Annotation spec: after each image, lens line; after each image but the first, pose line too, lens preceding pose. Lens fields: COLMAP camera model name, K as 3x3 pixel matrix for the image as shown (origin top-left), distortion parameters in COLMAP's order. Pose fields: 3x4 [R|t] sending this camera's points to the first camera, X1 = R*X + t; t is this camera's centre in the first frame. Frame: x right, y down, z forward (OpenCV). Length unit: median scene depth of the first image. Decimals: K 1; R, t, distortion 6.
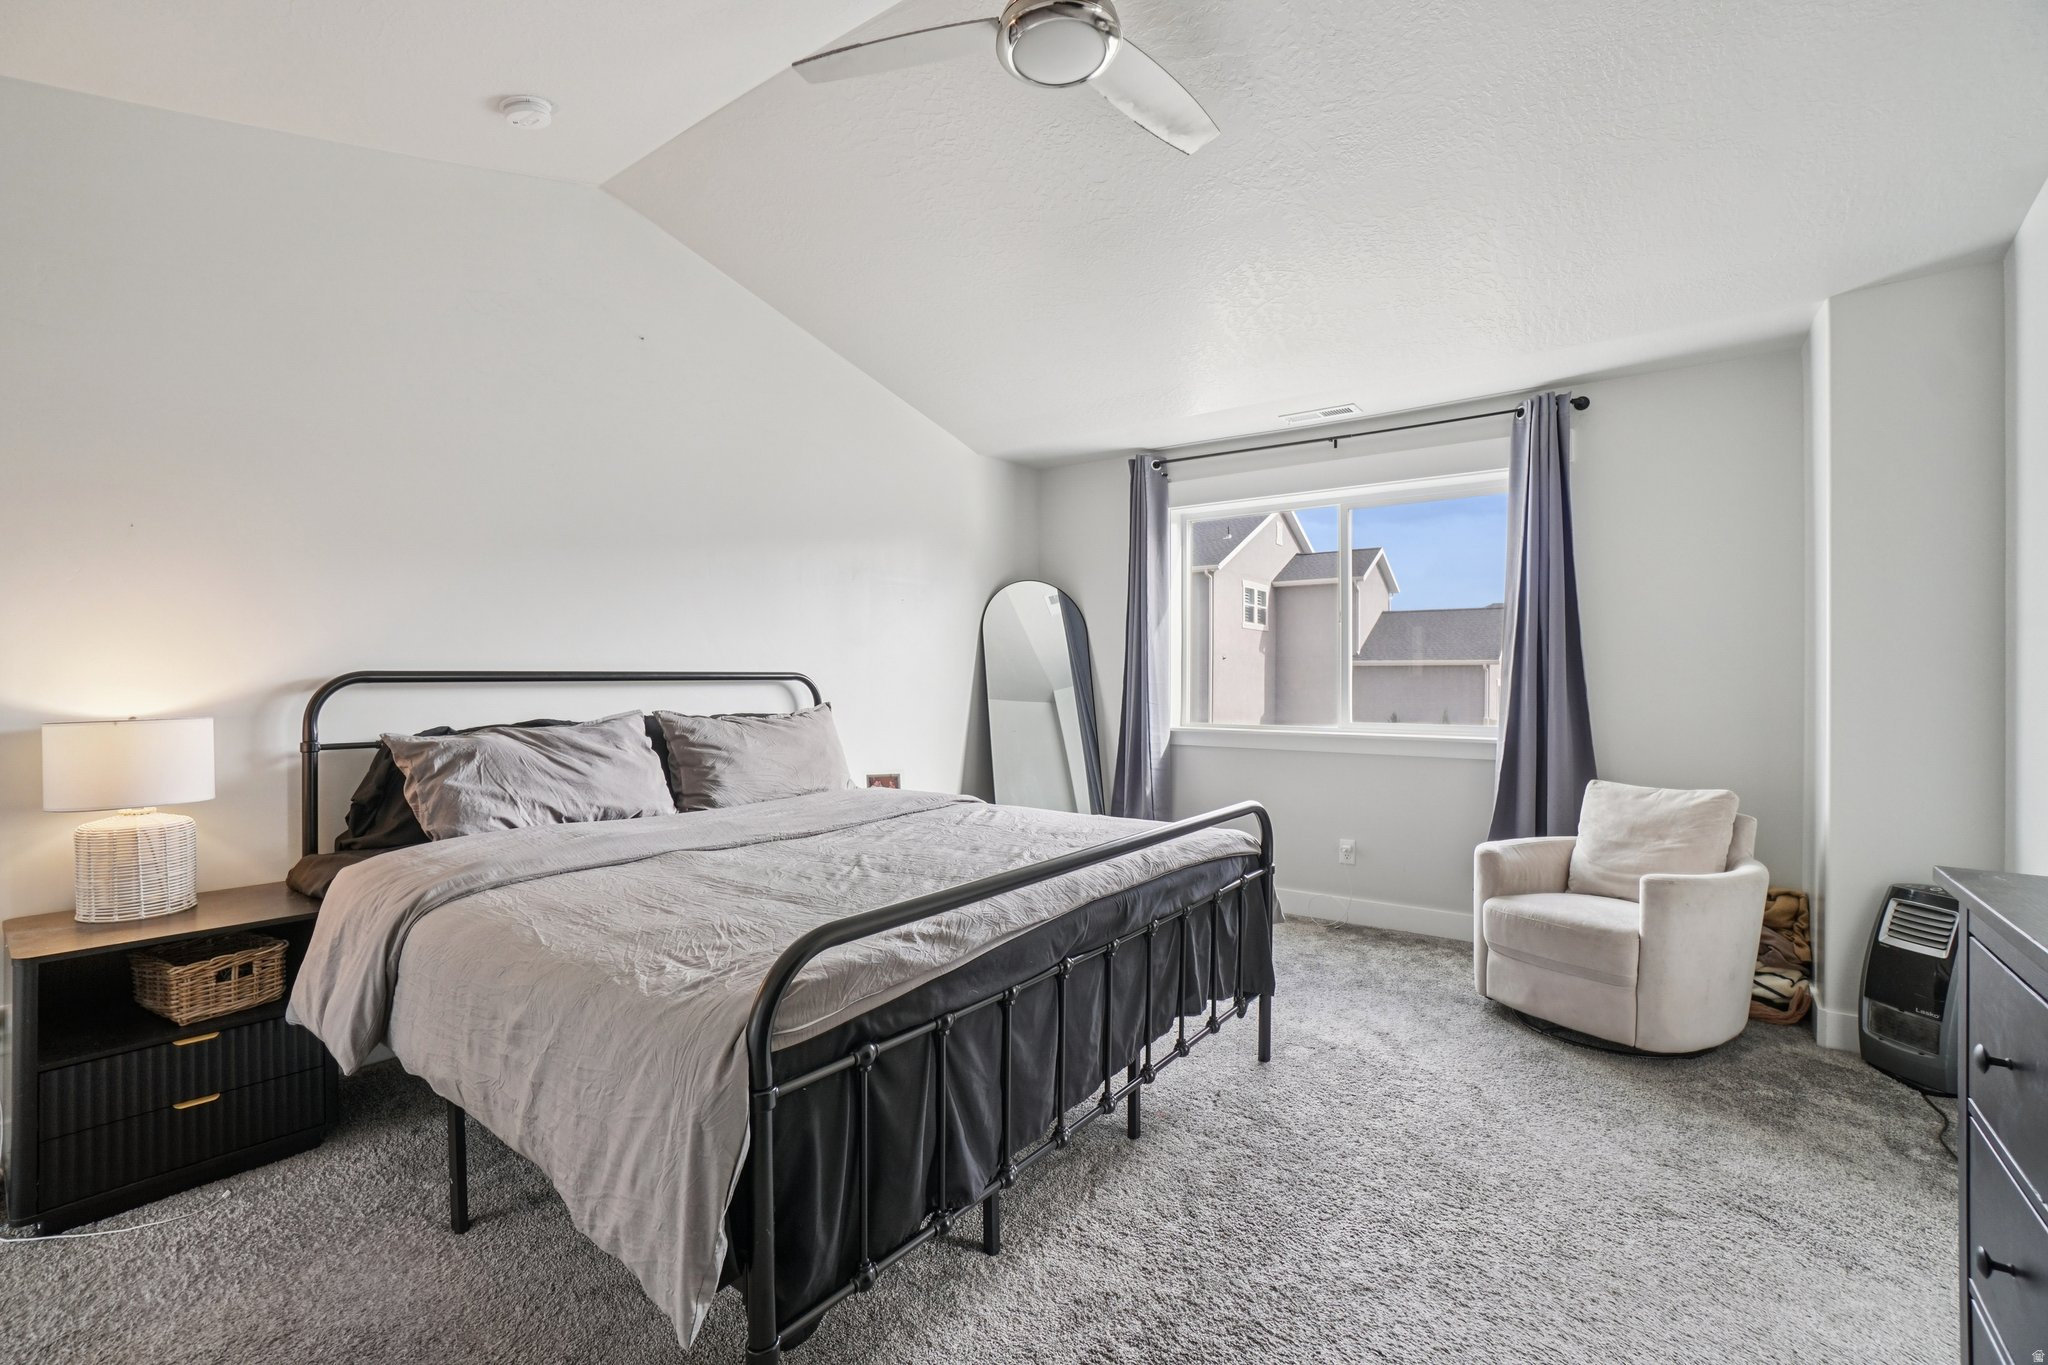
lens RADIAL K [[919.5, 0, 1009.4], [0, 919.5, 678.7], [0, 0, 1]] dist [0.013216, 0.000348]
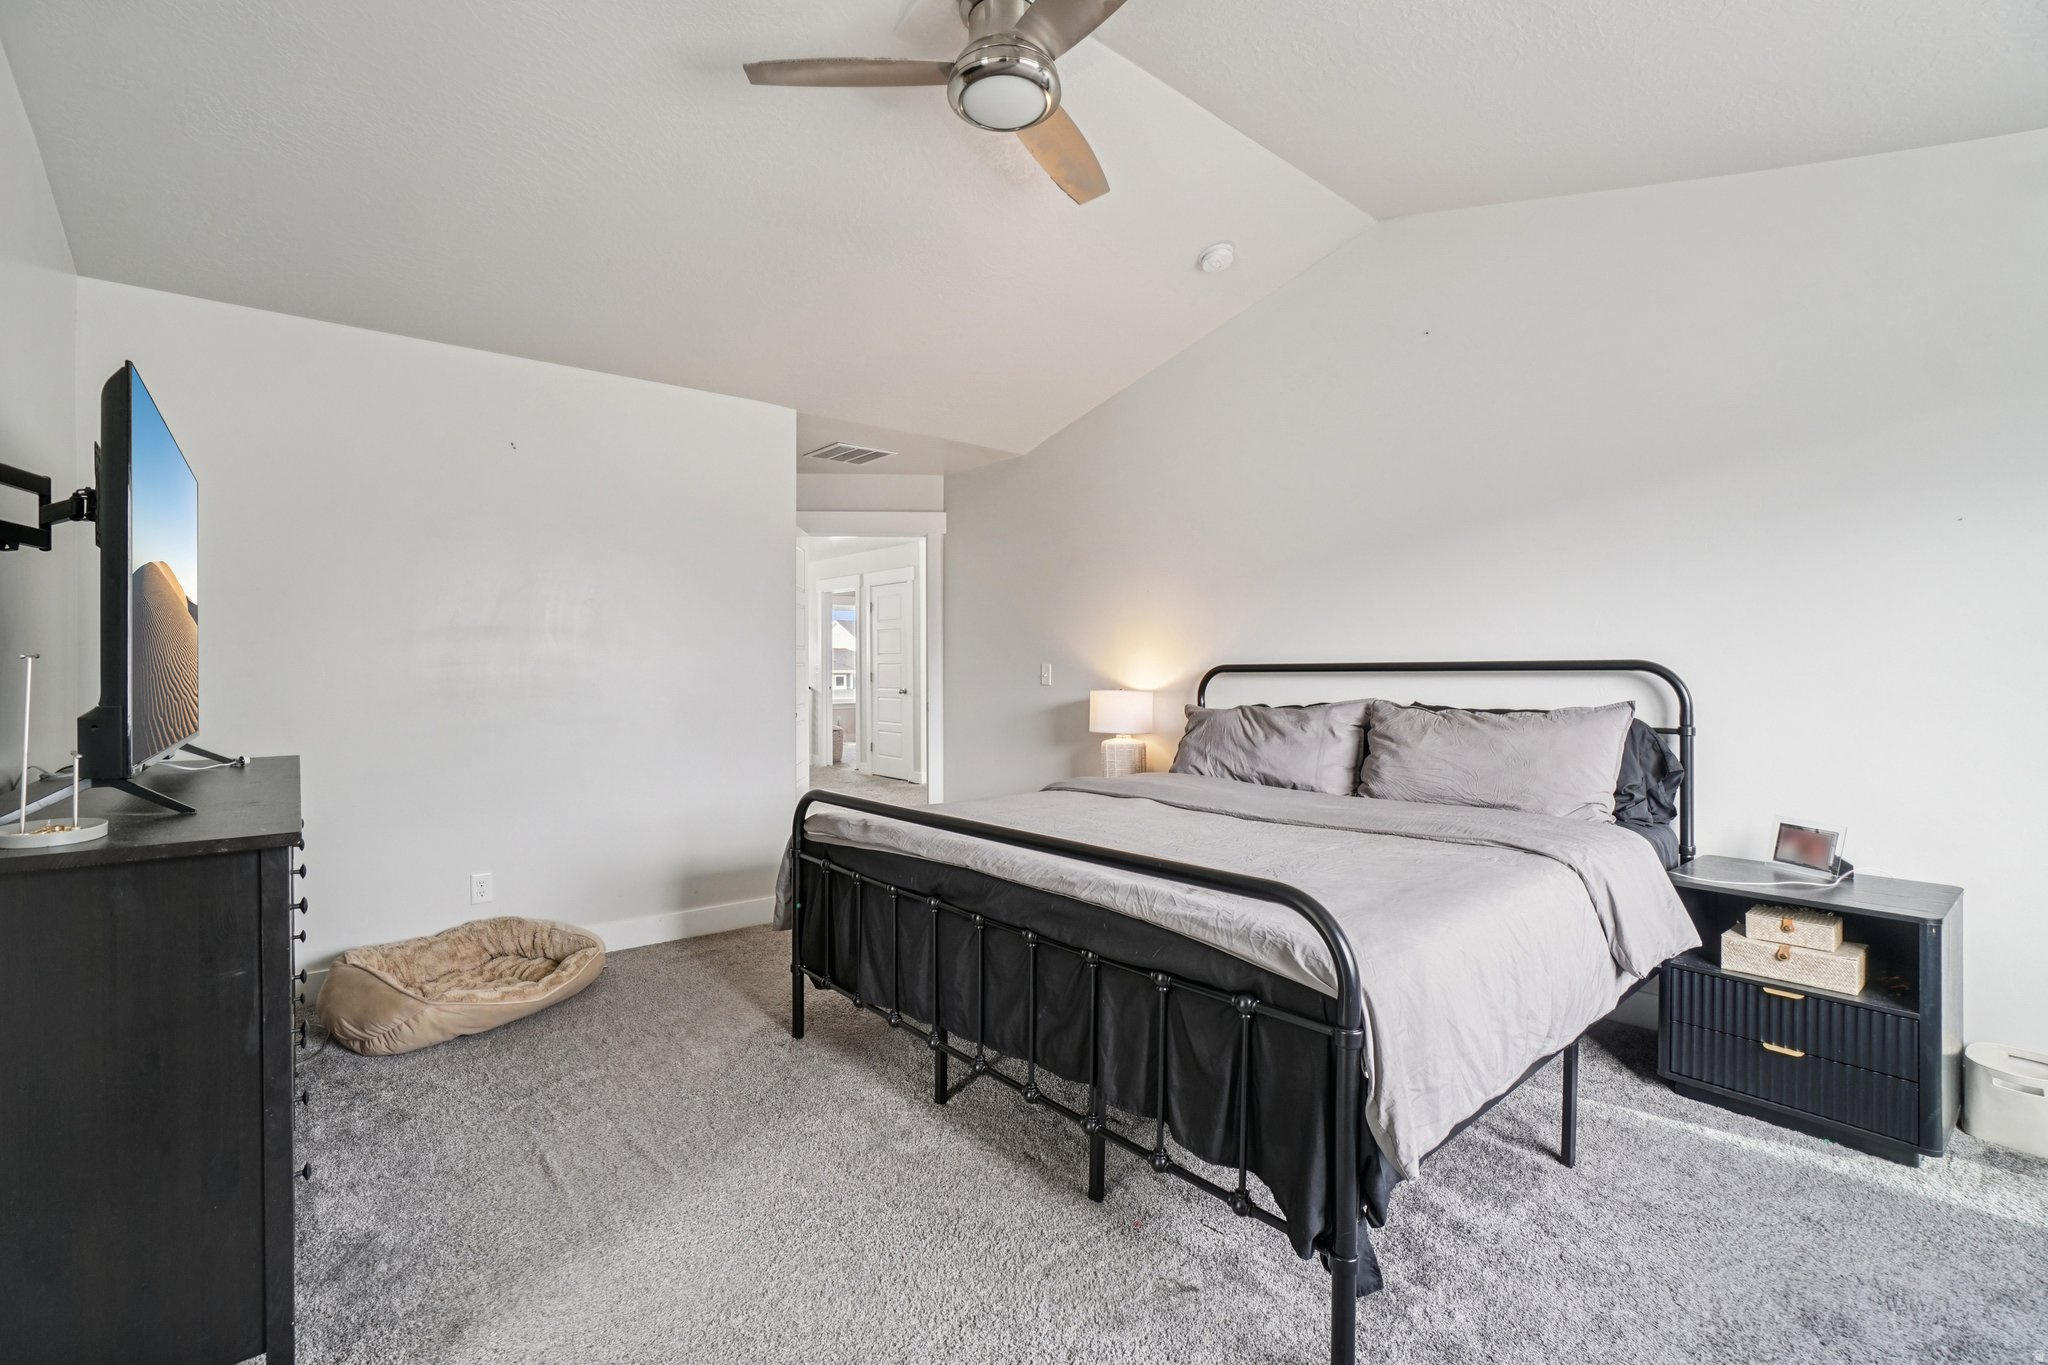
lens RADIAL K [[919.5, 0, 1009.4], [0, 919.5, 678.7], [0, 0, 1]] dist [0.013216, 0.000348]
pose [[-0.212833, 0.005086, -0.977075, 0.814541], [0.002977, 0.999985, 0.004556, 0.005841], [0.977084, -0.001939, -0.212845, 0.916915]]
